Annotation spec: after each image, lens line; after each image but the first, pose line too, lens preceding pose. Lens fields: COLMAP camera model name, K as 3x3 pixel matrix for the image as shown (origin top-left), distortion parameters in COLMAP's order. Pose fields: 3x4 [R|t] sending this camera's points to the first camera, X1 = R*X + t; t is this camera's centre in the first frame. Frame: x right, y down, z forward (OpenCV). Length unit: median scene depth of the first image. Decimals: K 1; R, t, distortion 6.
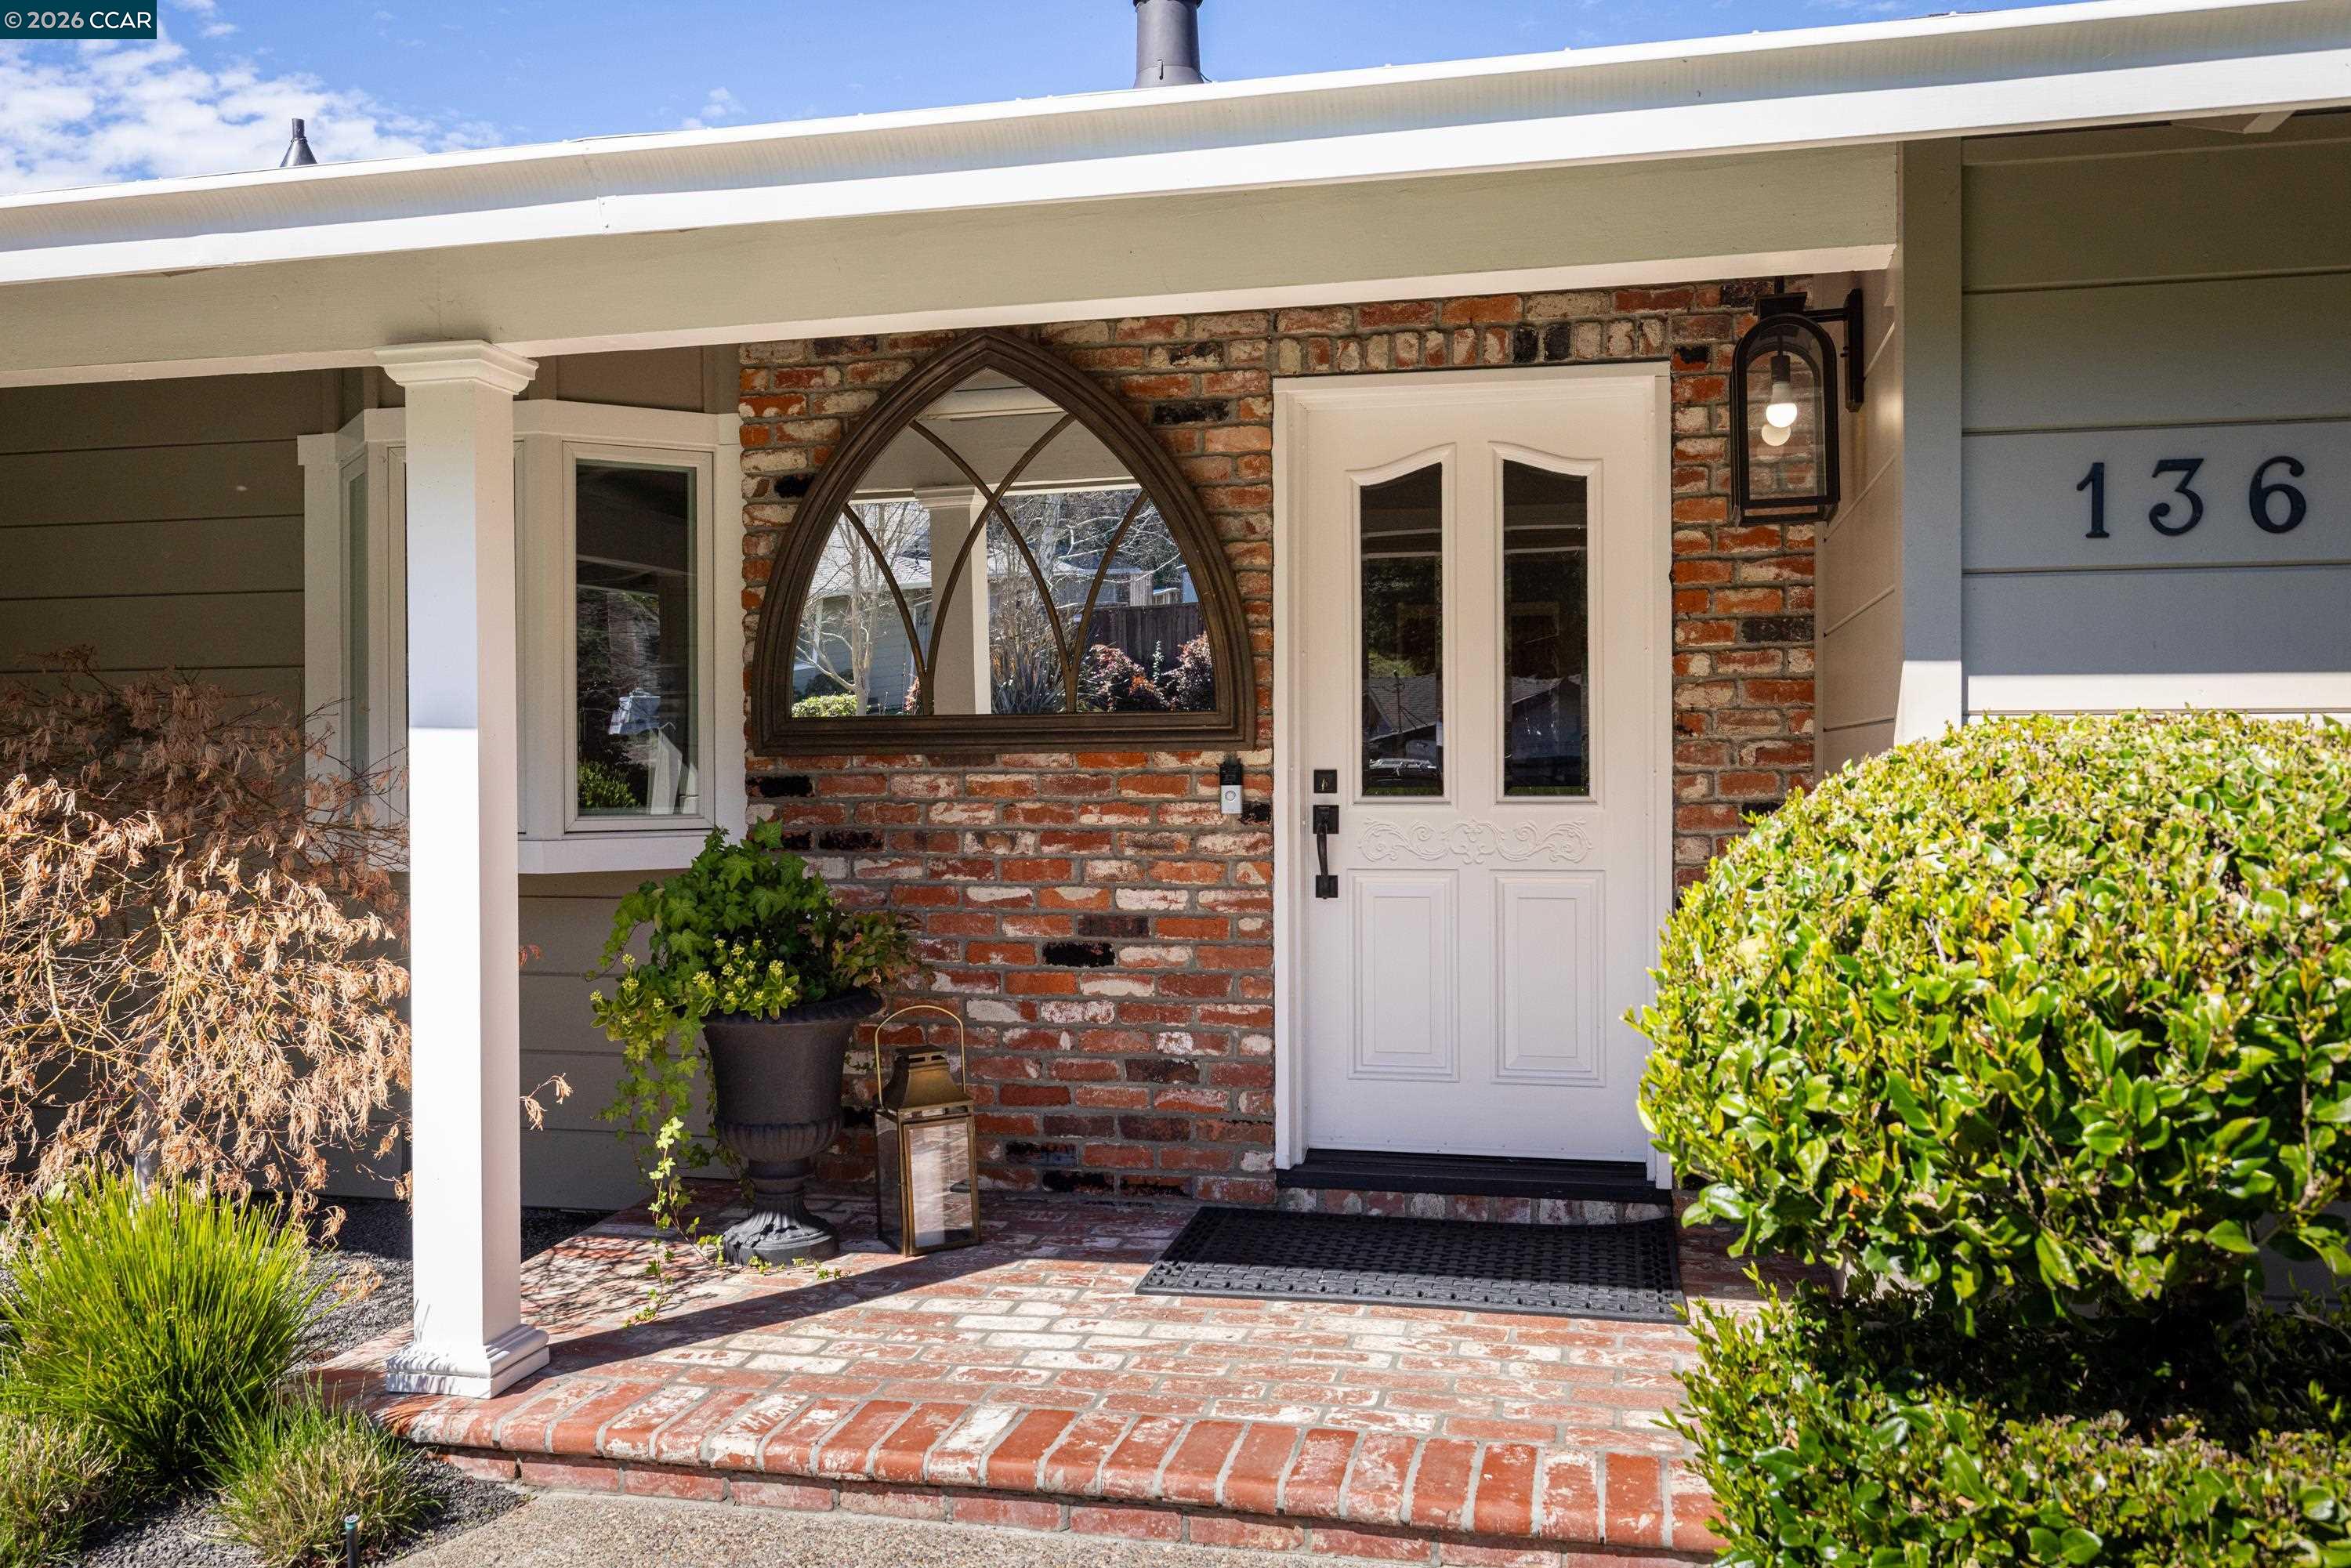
lens RADIAL K [[1923.6, 0, 1170.4], [0, 1923.6, 777.6], [0, 0, 1]] dist [0.002218, 0.005946]
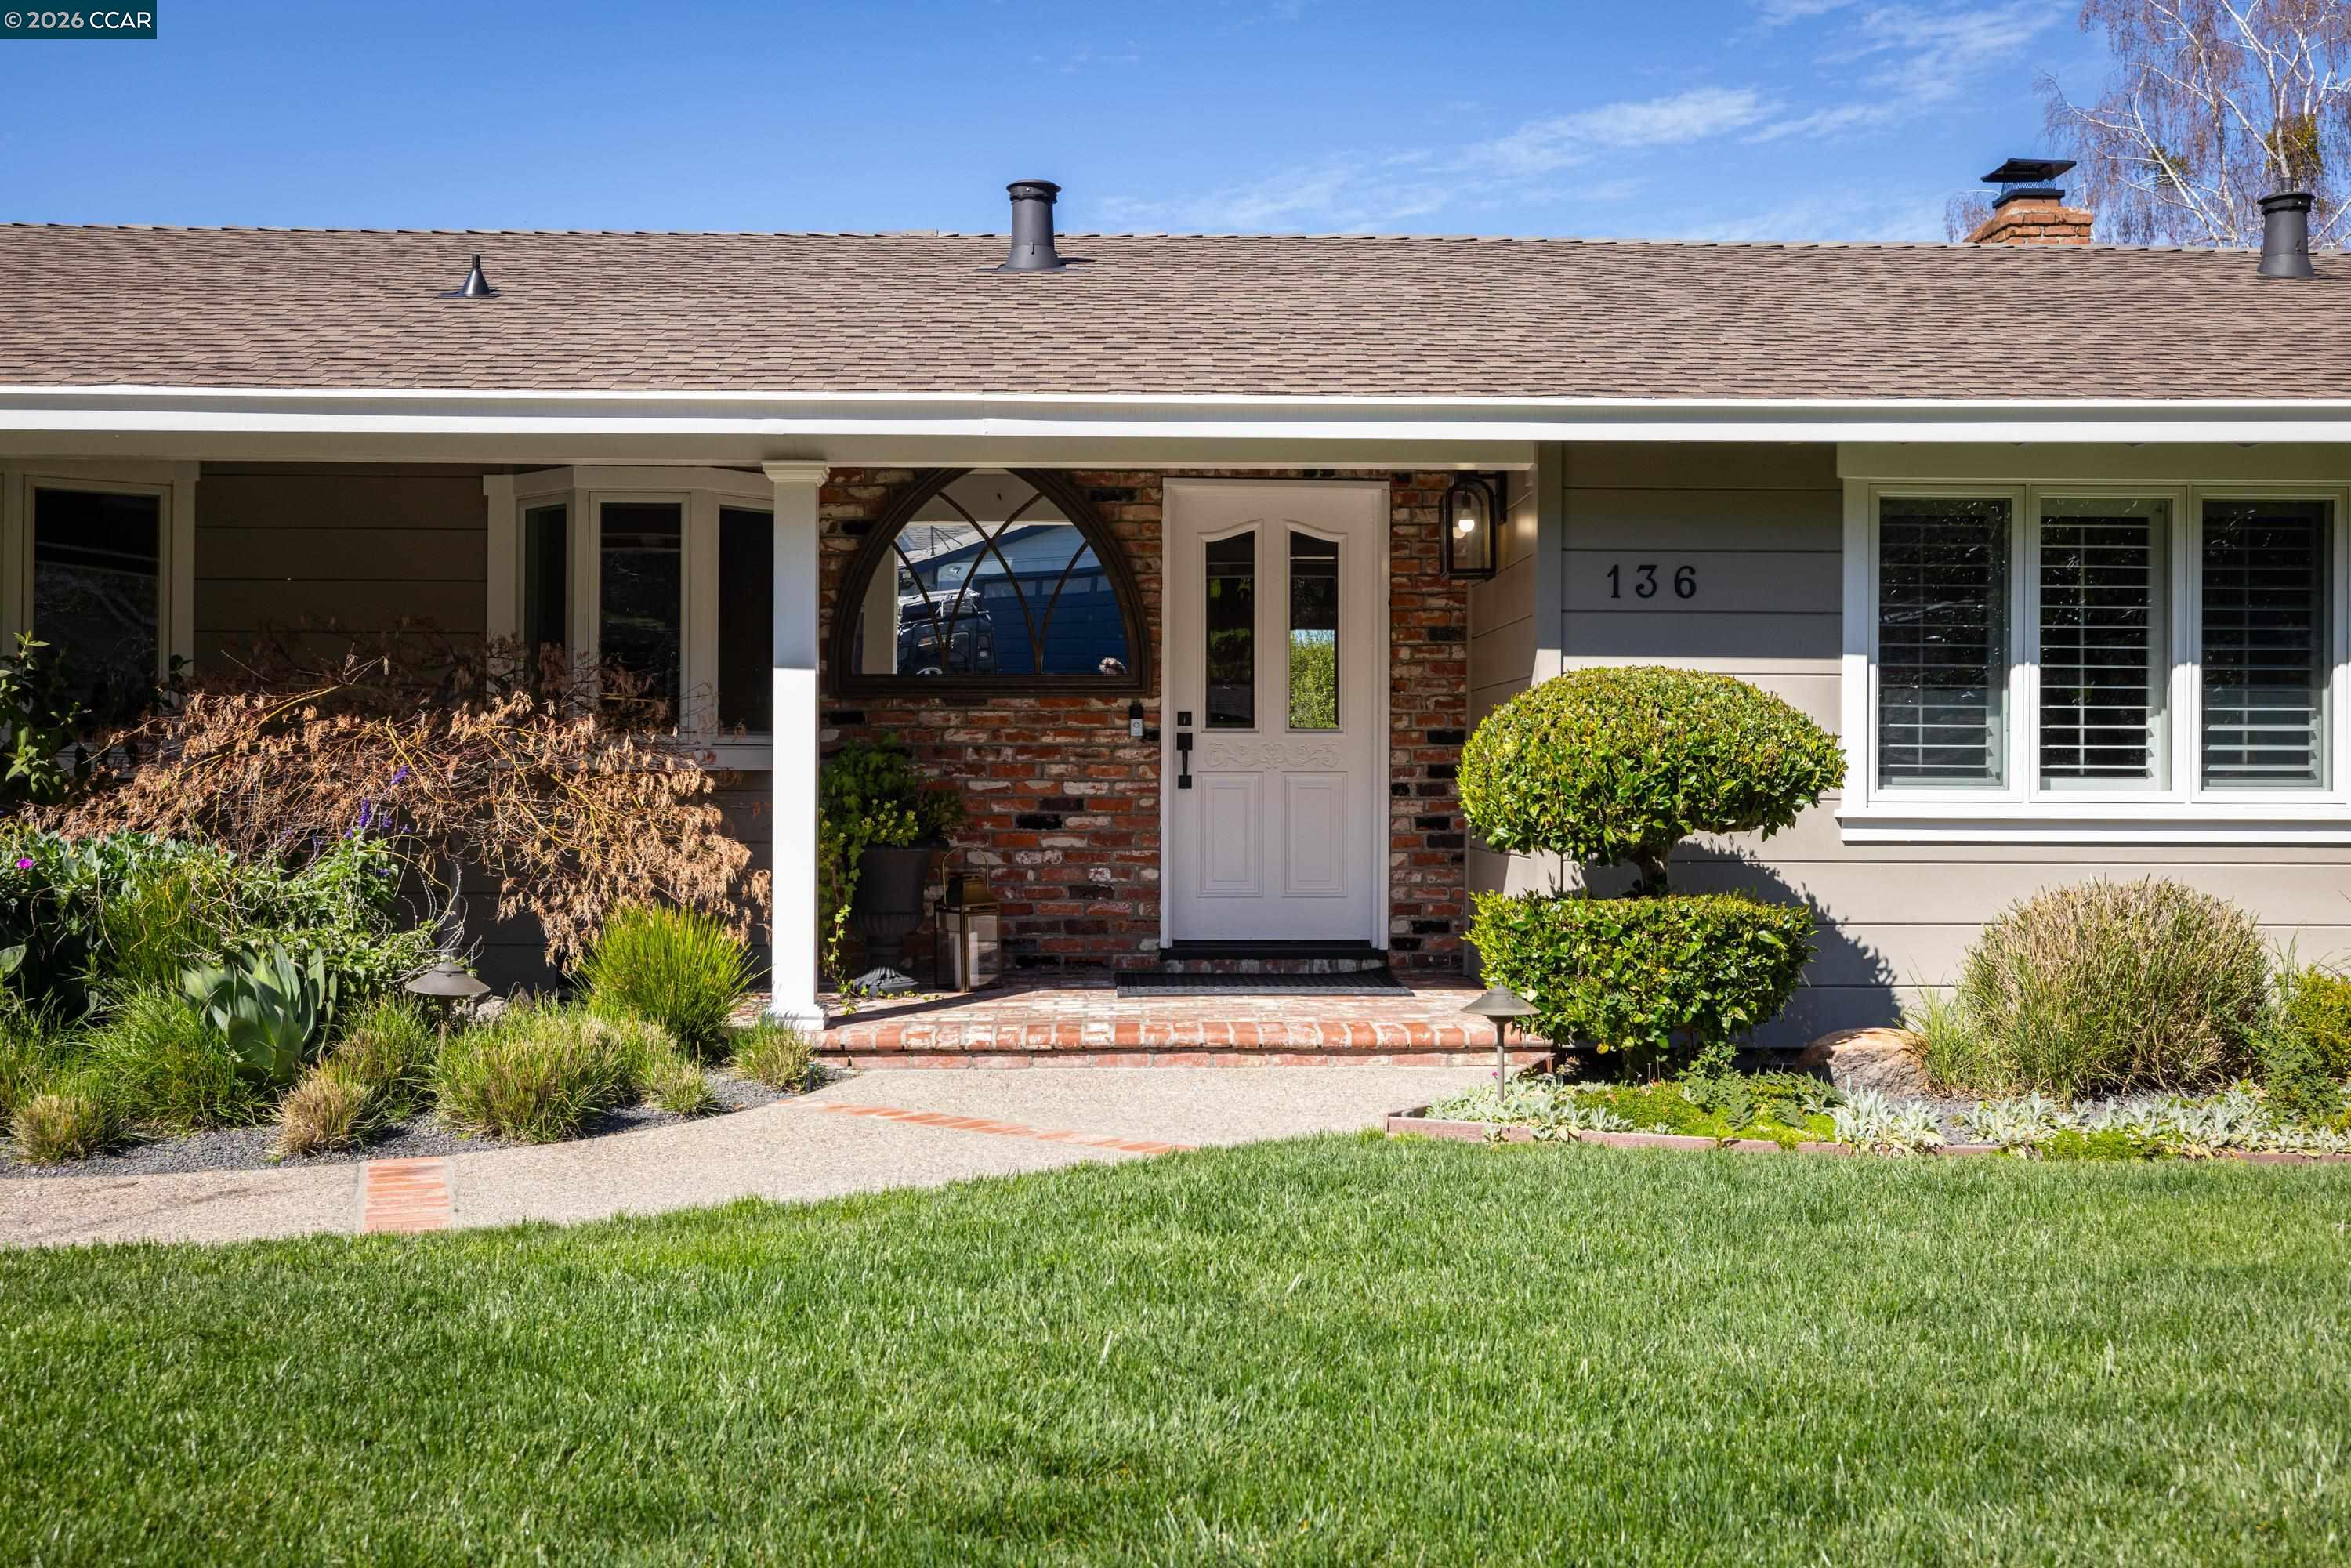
lens RADIAL K [[2369.2, 0, 1177.0], [0, 2369.2, 789.6], [0, 0, 1]] dist [0.023237, 0.000000]
pose [[0.960153, 0.007295, 0.279380, -0.535083], [-0.005078, 0.999950, -0.008658, 0.087147], [-0.279429, 0.006894, 0.960142, -1.036975]]
